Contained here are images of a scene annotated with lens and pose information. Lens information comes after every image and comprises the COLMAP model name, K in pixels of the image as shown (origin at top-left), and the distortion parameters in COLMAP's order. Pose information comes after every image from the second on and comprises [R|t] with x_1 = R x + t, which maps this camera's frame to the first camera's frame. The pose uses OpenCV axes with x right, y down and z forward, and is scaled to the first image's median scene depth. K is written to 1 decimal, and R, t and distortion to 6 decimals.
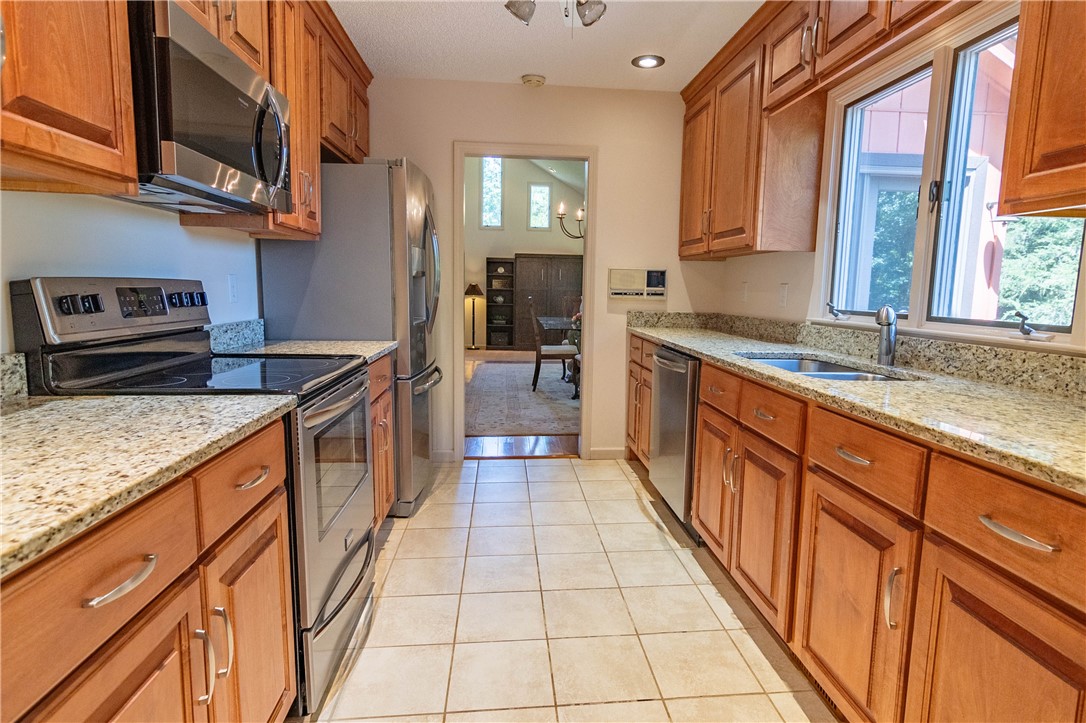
lens RADIAL K [[554.4, 0, 549.8], [0, 554.4, 356.0], [0, 0, 1]] dist [0.003641, -0.000232]
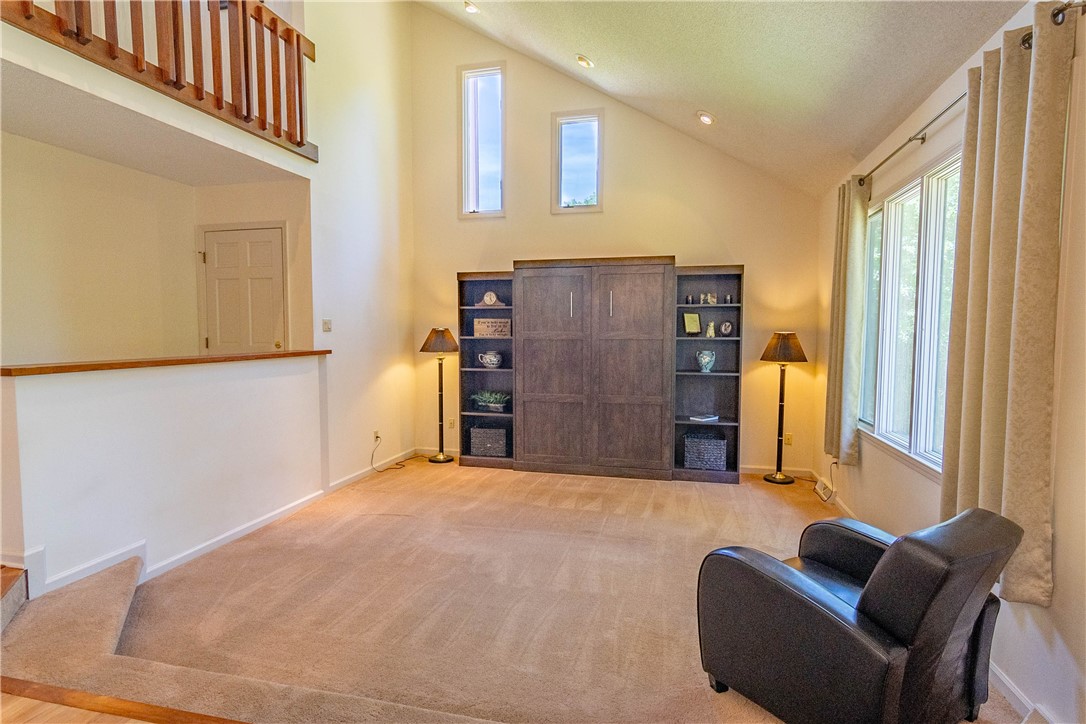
lens RADIAL K [[554.4, 0, 535.6], [0, 554.4, 364.5], [0, 0, 1]] dist [0.003641, -0.000232]
pose [[0.951213, 0.001039, -0.308534, 0.095936], [-0.021491, 0.997789, -0.062897, -0.069063], [0.307786, 0.066460, 0.949132, 0.561837]]
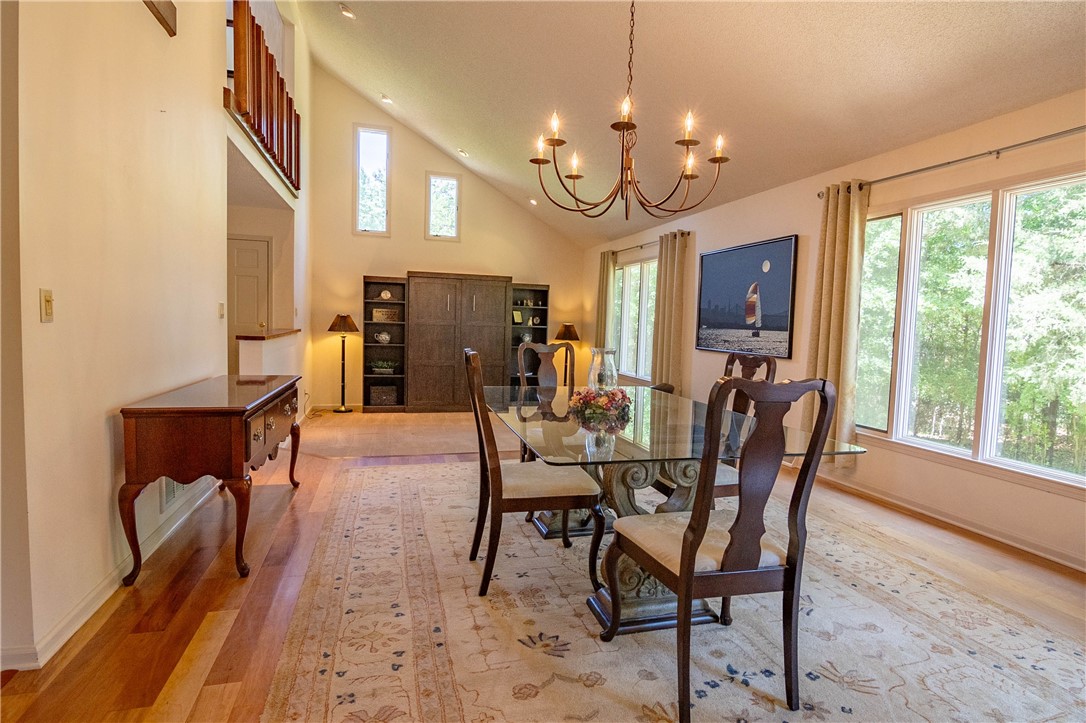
lens RADIAL K [[554.4, 0, 546.2], [0, 554.4, 360.2], [0, 0, 1]] dist [0.003641, -0.000232]
pose [[0.979969, -0.000906, 0.199147, -0.030708], [0.010866, 0.998743, -0.048927, -0.039207], [-0.198853, 0.050111, 0.978747, 0.295402]]
